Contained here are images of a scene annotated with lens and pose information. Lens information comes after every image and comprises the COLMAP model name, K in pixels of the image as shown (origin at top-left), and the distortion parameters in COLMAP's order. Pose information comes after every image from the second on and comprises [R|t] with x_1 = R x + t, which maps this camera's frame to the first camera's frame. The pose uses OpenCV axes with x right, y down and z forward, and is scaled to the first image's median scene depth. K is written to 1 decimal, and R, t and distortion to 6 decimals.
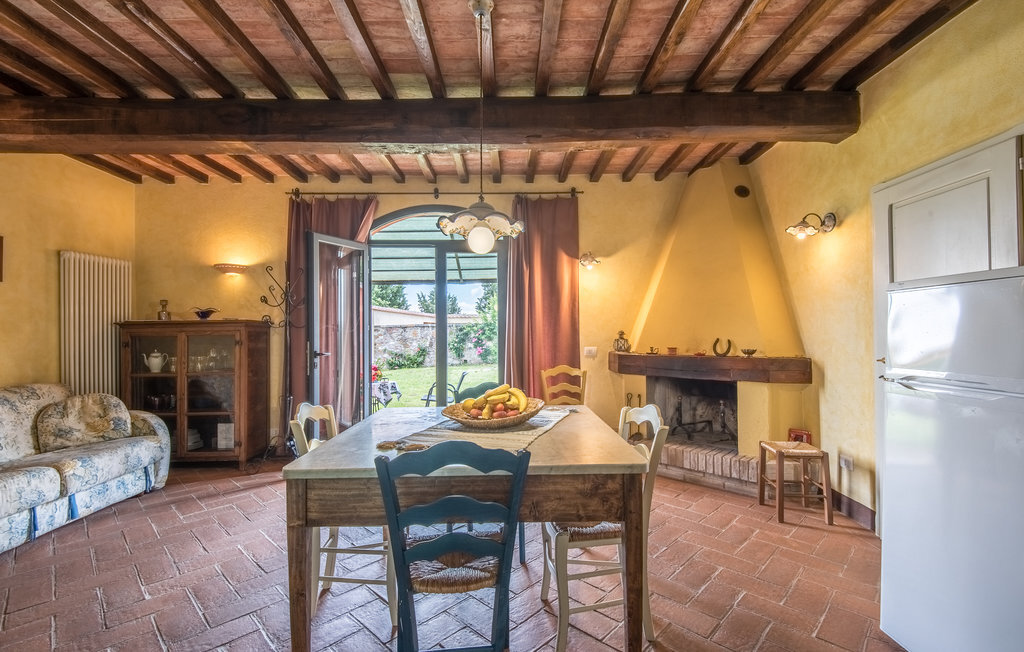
lens RADIAL K [[450.1, 0, 509.9], [0, 450.1, 330.1], [0, 0, 1]] dist [0.019962, -0.013699]
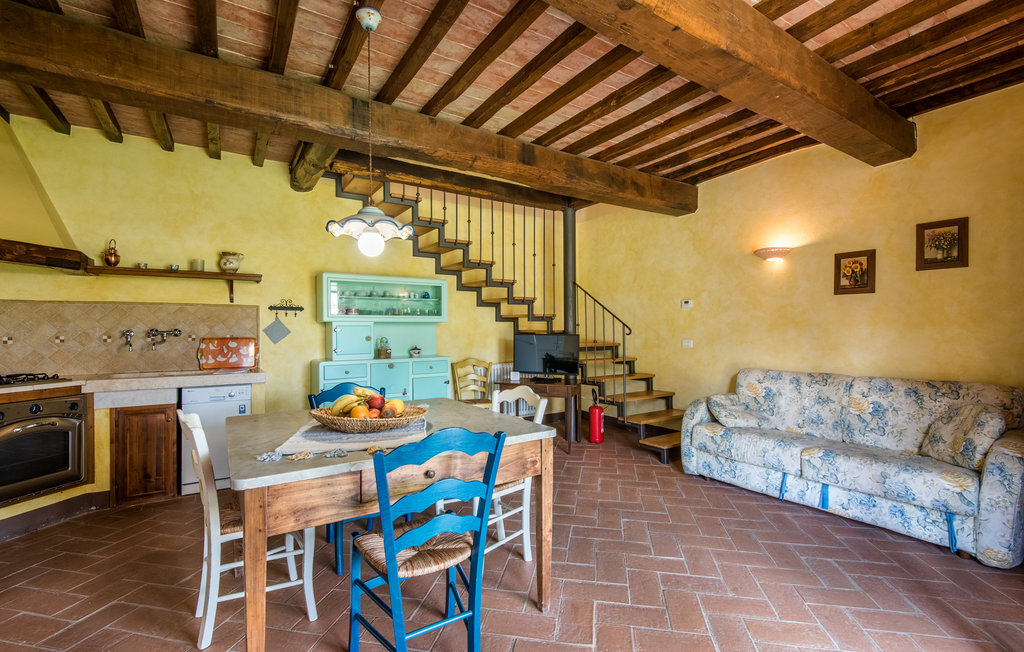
lens RADIAL K [[450.1, 0, 512.7], [0, 450.1, 331.8], [0, 0, 1]] dist [0.019962, -0.013699]
pose [[-0.844954, 0.014099, -0.534654, 0.112608], [0.017787, 0.999840, -0.001744, 0.007753], [0.534544, -0.010984, -0.845069, 1.031309]]
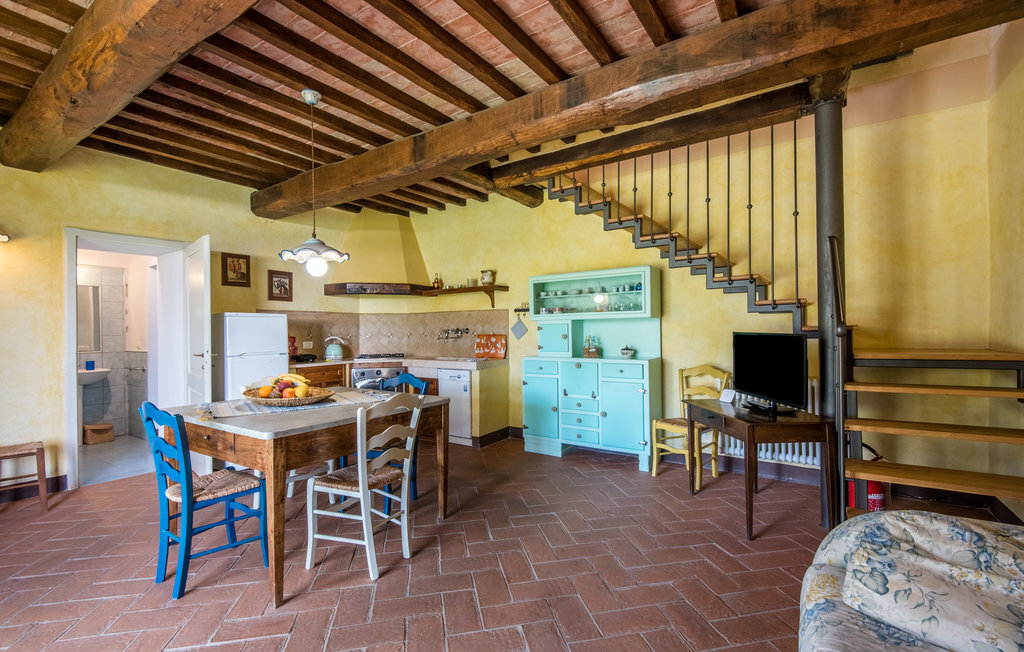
lens RADIAL K [[450.1, 0, 511.8], [0, 450.1, 331.4], [0, 0, 1]] dist [0.019962, -0.013699]
pose [[-0.825639, 0.016374, 0.563961, -0.670721], [0.013051, 0.999866, -0.009924, 0.012302], [-0.564048, -0.000834, -0.825742, 0.901083]]
